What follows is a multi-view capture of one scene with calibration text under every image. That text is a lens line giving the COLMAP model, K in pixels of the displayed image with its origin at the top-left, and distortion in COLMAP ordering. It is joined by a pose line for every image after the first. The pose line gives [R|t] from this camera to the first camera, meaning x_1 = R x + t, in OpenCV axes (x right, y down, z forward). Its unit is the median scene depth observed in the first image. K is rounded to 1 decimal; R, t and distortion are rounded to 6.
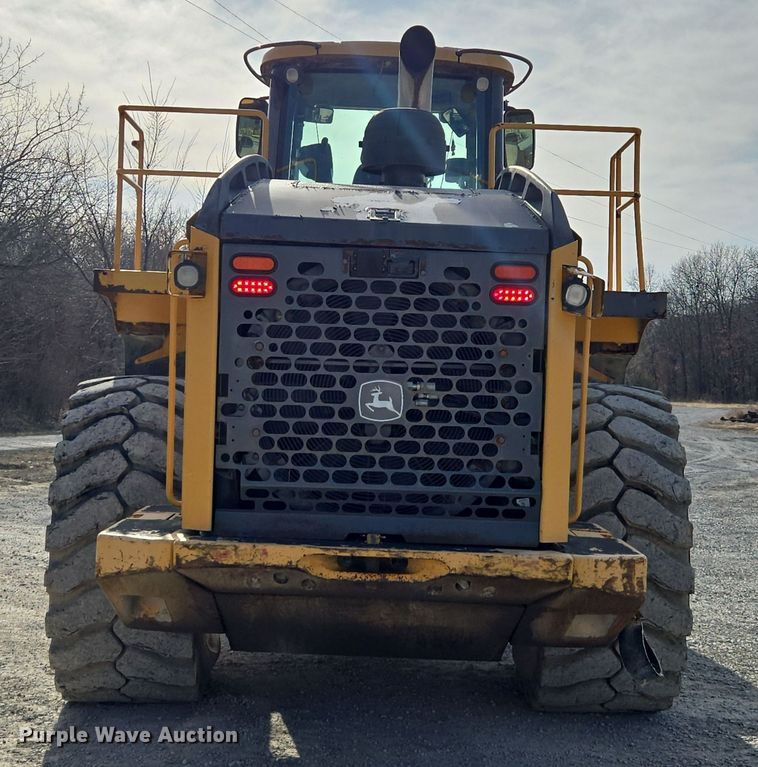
lens RADIAL K [[816.3, 0, 379.0], [0, 816.3, 383.5], [0, 0, 1]] dist [0.012248, -0.001853]
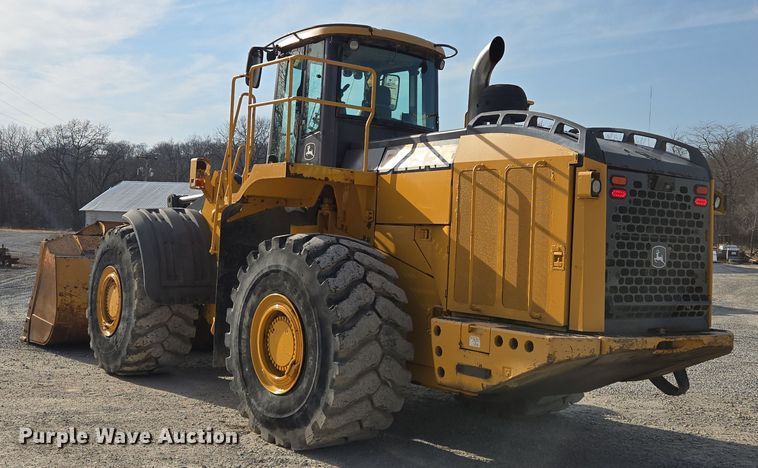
lens RADIAL K [[499.0, 0, 379.0], [0, 499.0, 234.0], [0, 0, 1]] dist [-0.003014, -0.001614]
pose [[0.938505, 0.009539, 0.345134, -0.988127], [-0.011905, 0.999918, 0.004738, -0.028527], [-0.345061, -0.008556, 0.938541, 0.152957]]
